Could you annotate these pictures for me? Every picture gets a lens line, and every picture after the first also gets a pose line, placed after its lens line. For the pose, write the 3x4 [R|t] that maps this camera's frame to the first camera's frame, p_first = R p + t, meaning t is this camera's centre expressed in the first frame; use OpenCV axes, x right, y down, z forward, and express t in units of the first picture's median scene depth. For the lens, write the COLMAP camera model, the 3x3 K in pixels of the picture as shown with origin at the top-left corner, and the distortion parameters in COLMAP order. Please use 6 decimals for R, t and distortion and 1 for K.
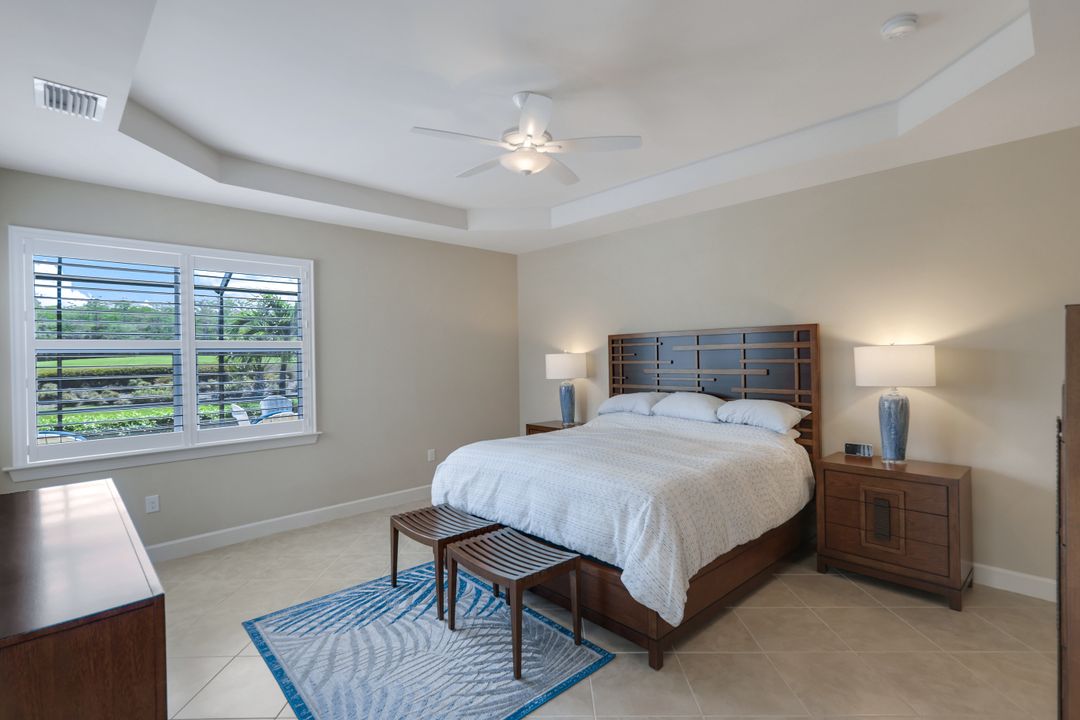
lens RADIAL K [[508.6, 0, 540.3], [0, 508.6, 359.6], [0, 0, 1]] dist [0.003070, 0.000678]
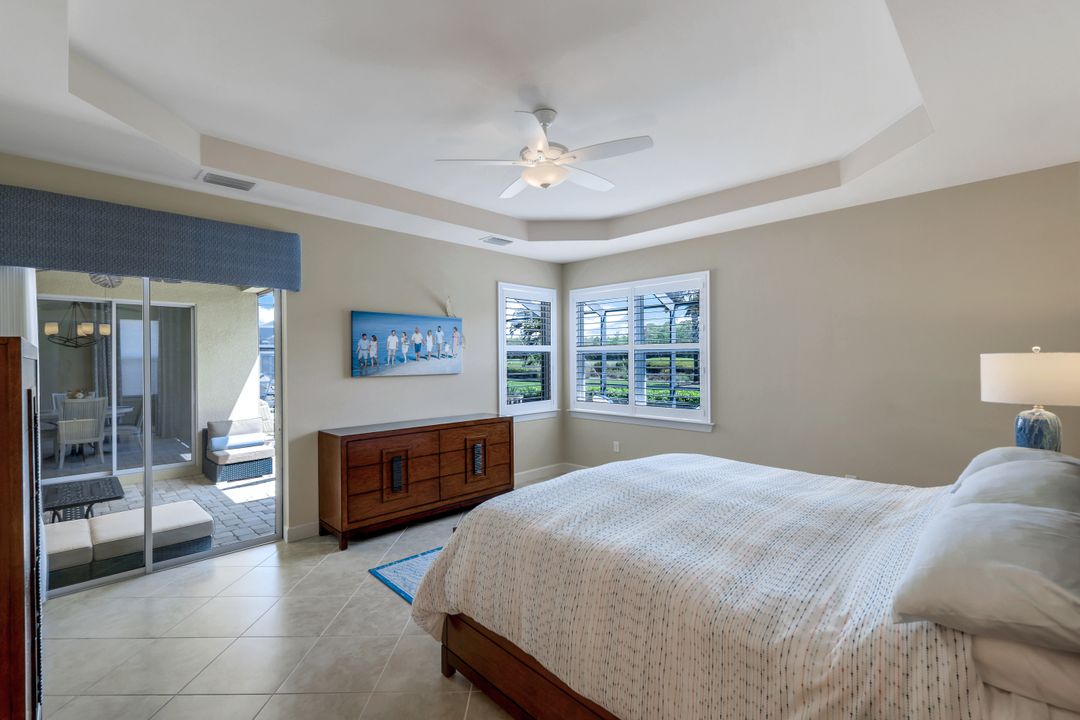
lens RADIAL K [[474.7, 0, 539.2], [0, 474.7, 358.7], [0, 0, 1]] dist [0.001991, 0.000180]
pose [[0.009825, 0.013396, -0.999862, 0.607968], [-0.006280, 0.999891, 0.013335, -0.011737], [0.999932, 0.006148, 0.009909, 0.614129]]
